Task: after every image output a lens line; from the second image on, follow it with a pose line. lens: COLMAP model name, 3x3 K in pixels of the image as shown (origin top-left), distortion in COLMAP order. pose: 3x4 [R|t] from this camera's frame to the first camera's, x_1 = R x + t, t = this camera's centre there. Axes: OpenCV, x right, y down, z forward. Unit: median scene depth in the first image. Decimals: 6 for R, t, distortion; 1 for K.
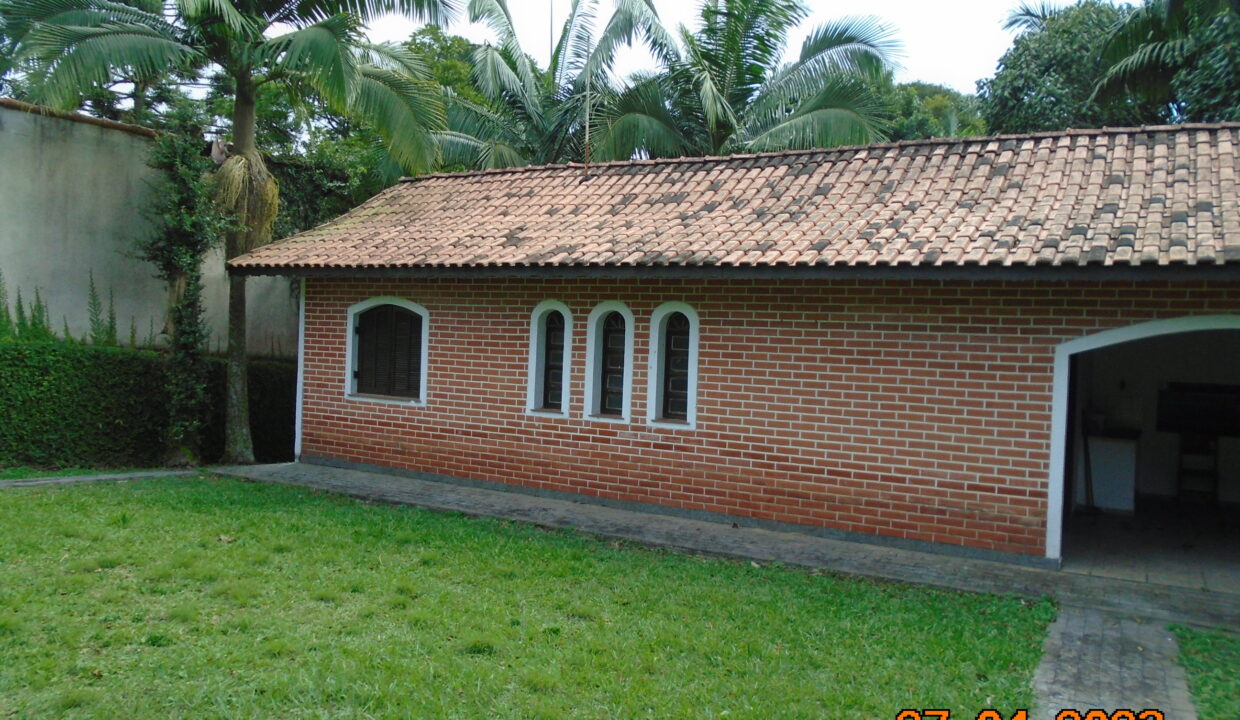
lens RADIAL K [[935.6, 0, 619.6], [0, 935.6, 359.4], [0, 0, 1]] dist [-0.034131, 0.014932]
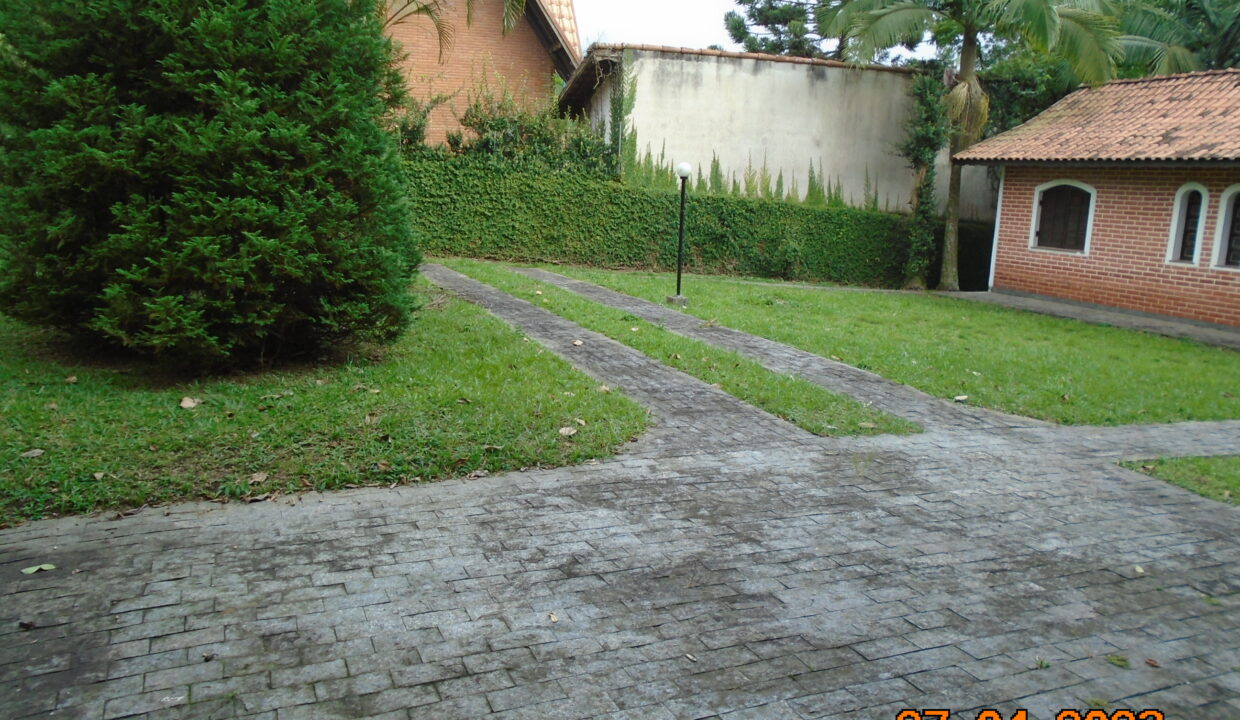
lens RADIAL K [[935.6, 0, 603.0], [0, 935.6, 356.4], [0, 0, 1]] dist [-0.034131, 0.014932]
pose [[0.780951, 0.105570, -0.615606, 0.102572], [-0.020237, 0.989372, 0.143994, 0.011311], [0.624265, -0.099994, 0.774787, -0.576538]]
